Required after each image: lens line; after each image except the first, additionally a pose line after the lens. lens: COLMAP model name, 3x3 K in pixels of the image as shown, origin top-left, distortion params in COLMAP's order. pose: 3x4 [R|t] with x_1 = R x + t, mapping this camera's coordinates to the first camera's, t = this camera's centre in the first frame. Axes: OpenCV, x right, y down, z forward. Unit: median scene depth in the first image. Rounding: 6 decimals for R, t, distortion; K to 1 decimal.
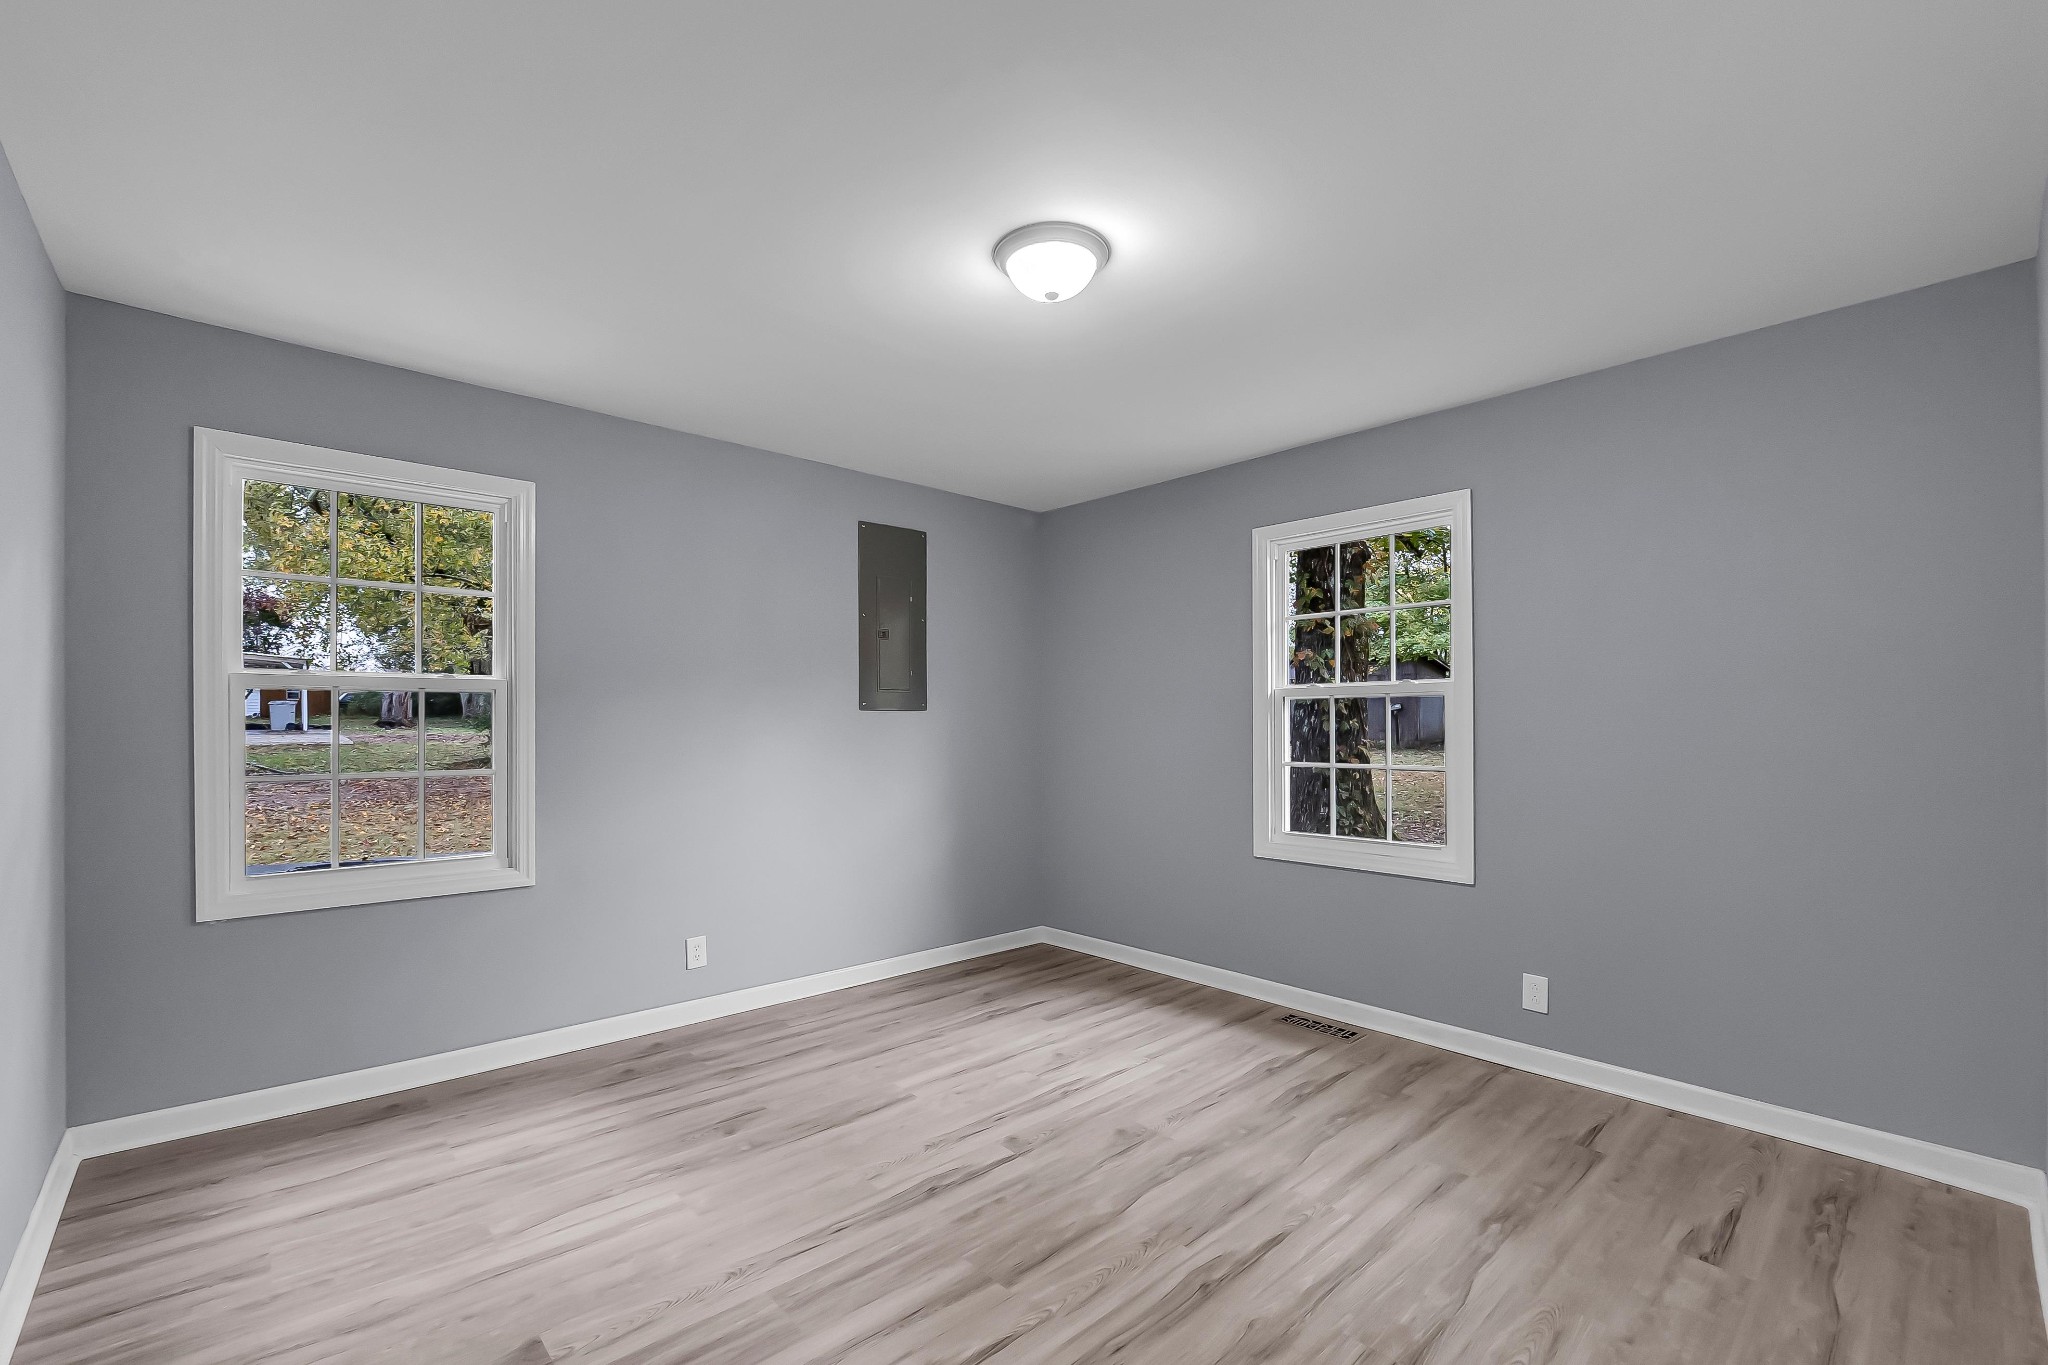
lens RADIAL K [[853.5, 0, 989.3], [0, 853.5, 723.4], [0, 0, 1]] dist [-0.002113, -0.000061]
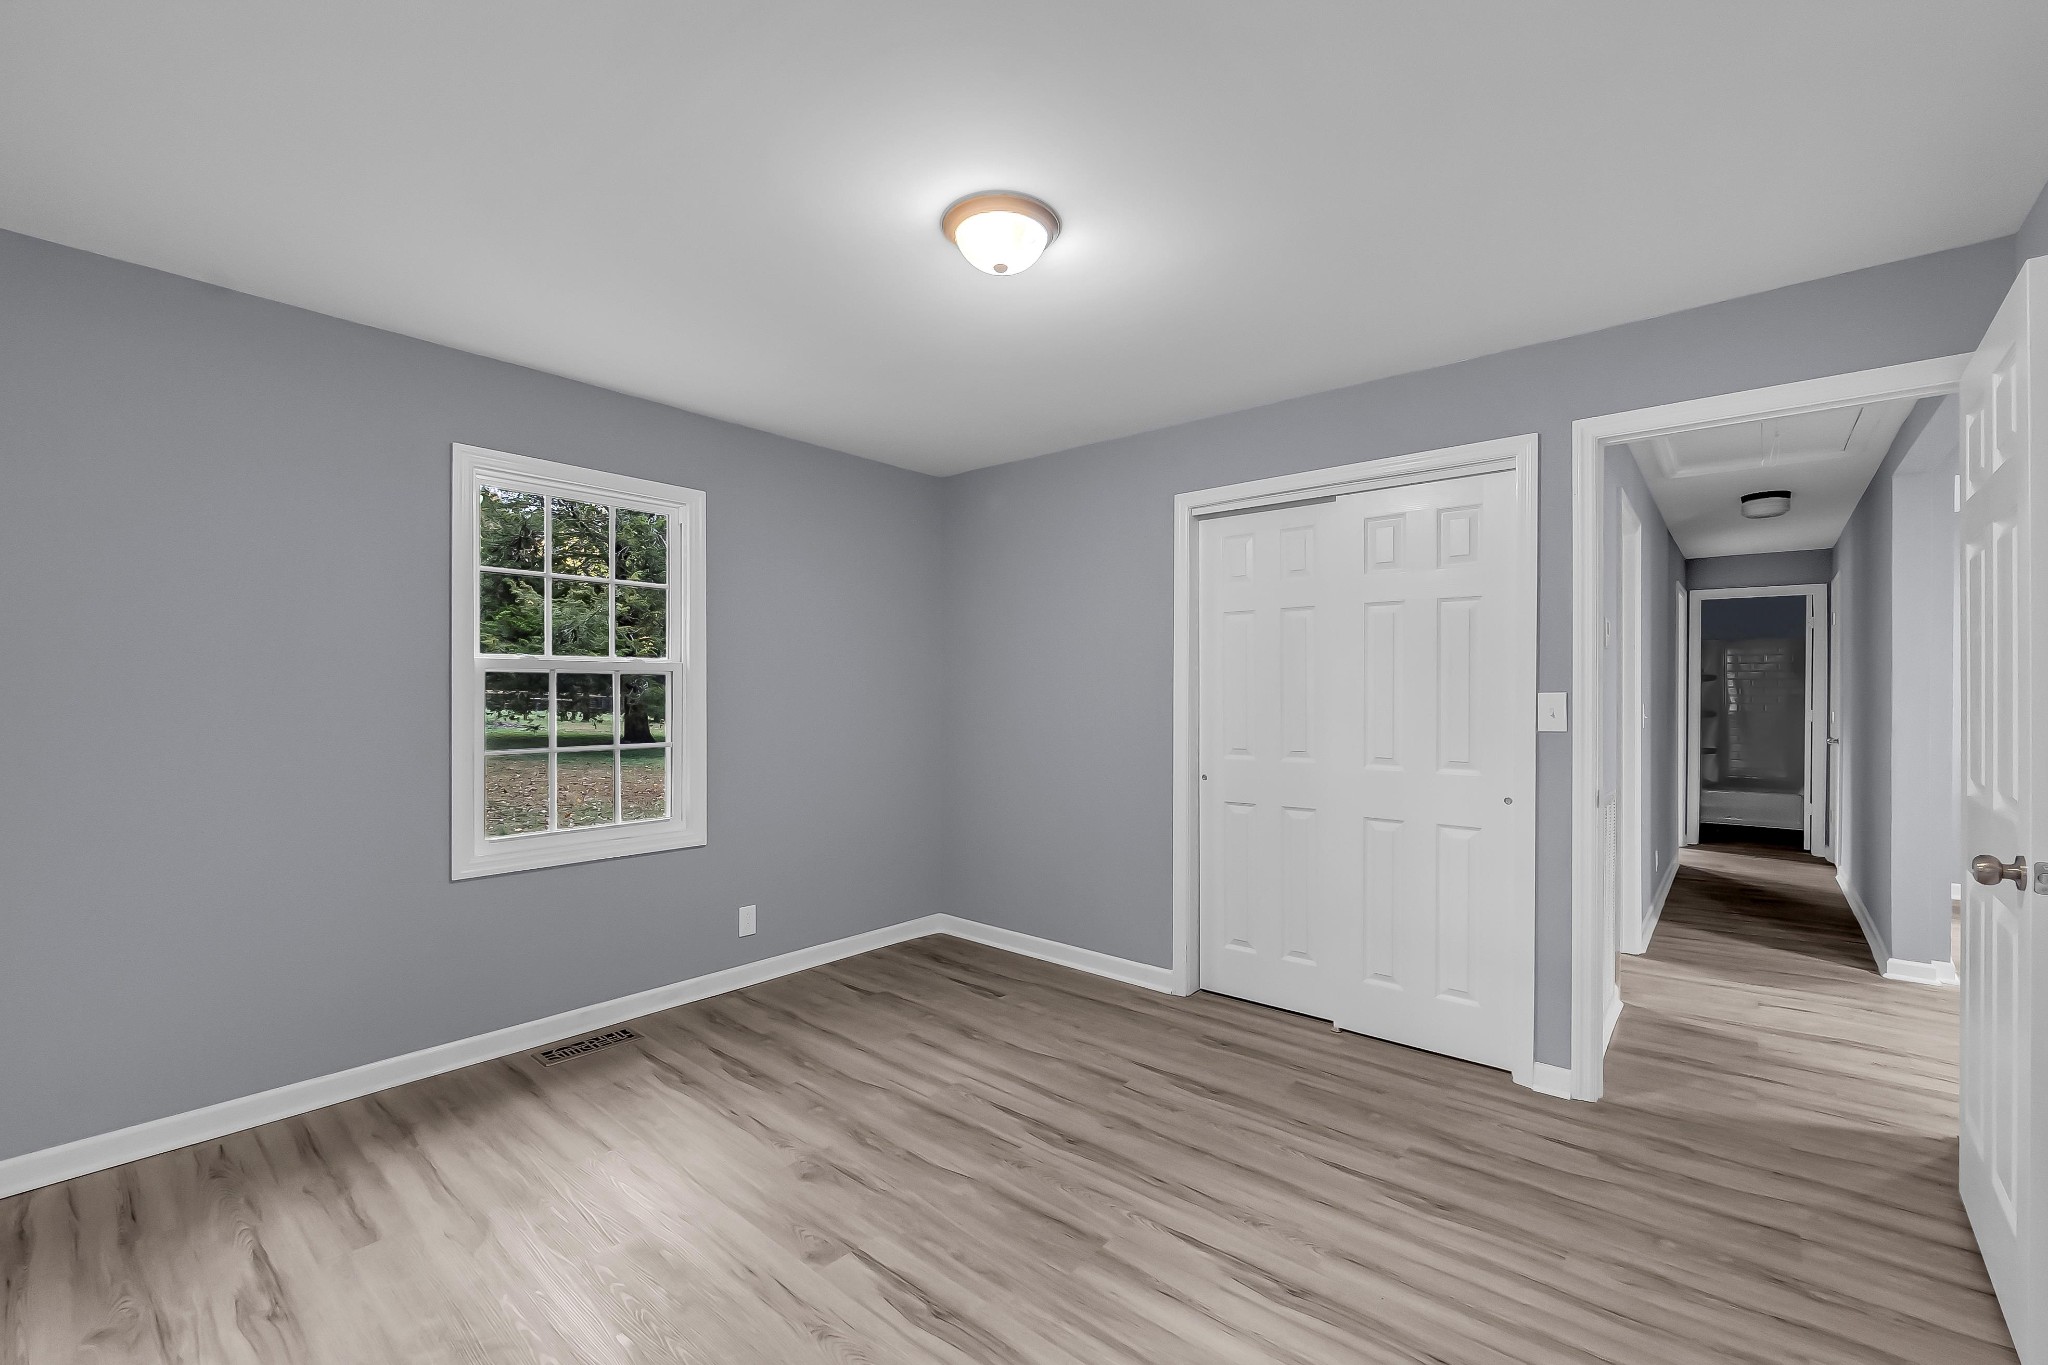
lens RADIAL K [[853.5, 0, 1023.5], [0, 853.5, 689.0], [0, 0, 1]] dist [-0.002113, -0.000061]
pose [[-0.129796, 0.002569, 0.991537, -0.744770], [-0.002258, 0.999993, -0.002886, -0.017096], [-0.991538, -0.002614, -0.129789, 0.903489]]
